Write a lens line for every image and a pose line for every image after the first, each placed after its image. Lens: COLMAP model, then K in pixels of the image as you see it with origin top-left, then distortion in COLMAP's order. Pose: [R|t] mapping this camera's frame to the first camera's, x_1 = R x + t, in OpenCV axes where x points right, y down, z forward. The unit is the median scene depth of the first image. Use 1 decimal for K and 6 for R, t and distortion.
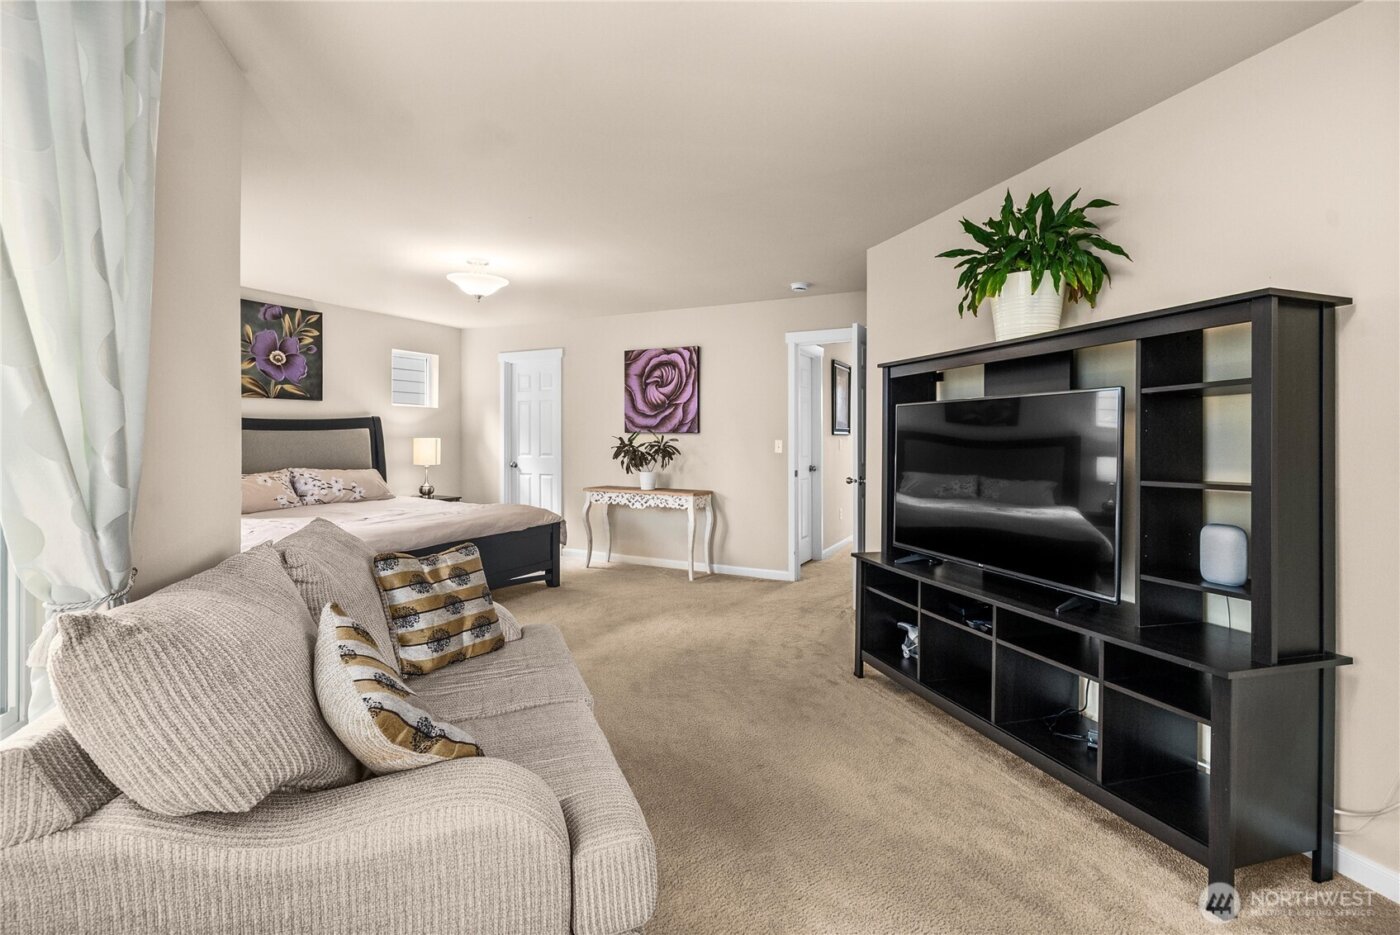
lens RADIAL K [[635.6, 0, 703.5], [0, 635.6, 434.1], [0, 0, 1]] dist [0.000886, 0.000031]
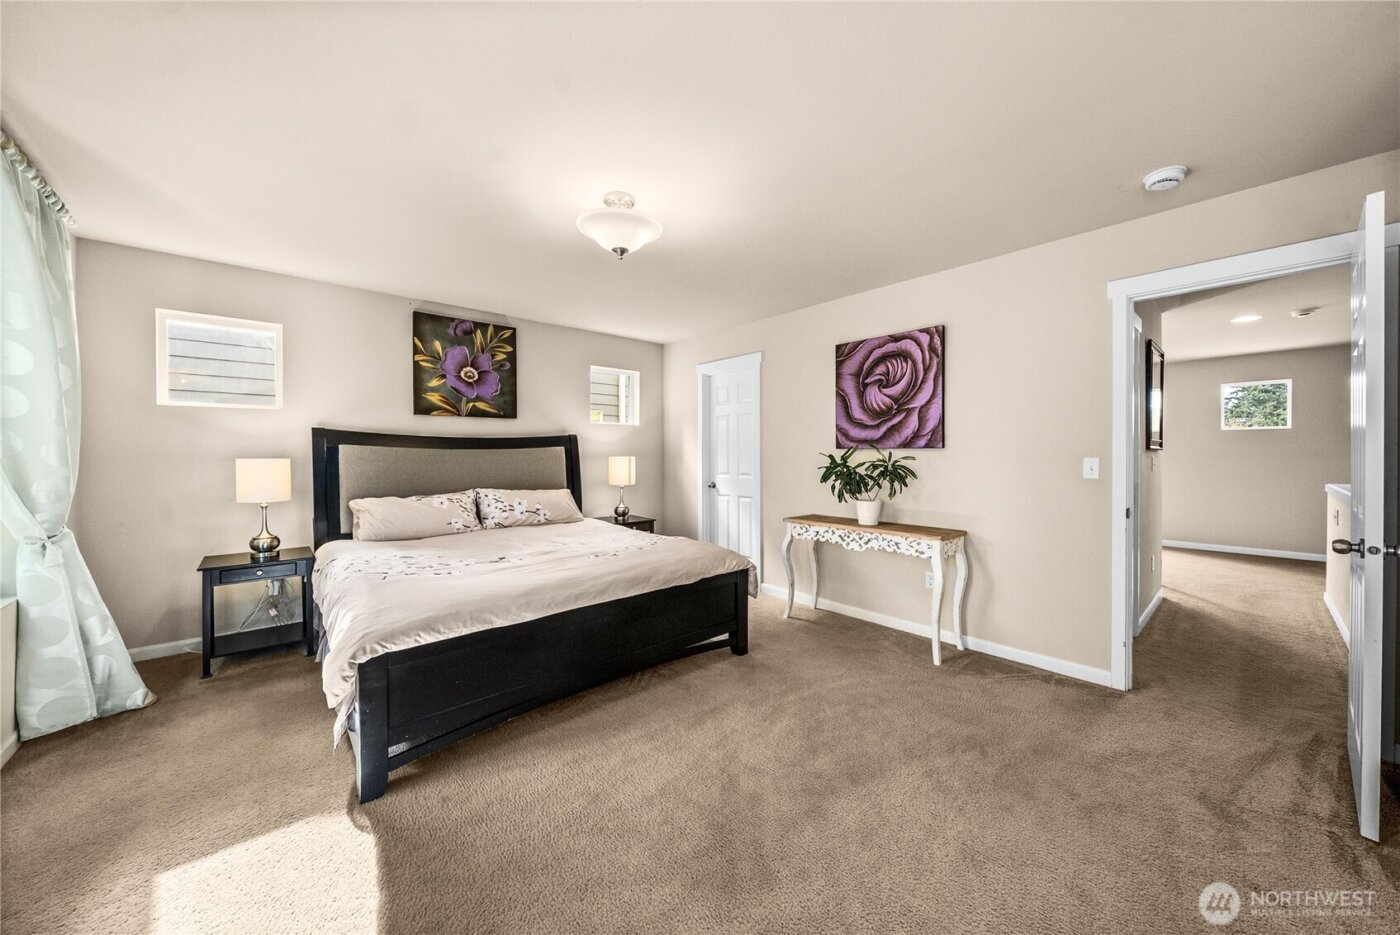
lens RADIAL K [[497.7, 0, 700.0], [0, 497.7, 467.5], [0, 0, 1]] dist [0.000221, -0.000005]
pose [[0.927697, 0.004538, -0.373307, -0.052905], [0.006801, 0.999555, 0.029053, 0.002065], [0.373273, -0.029492, 0.927253, 0.386602]]
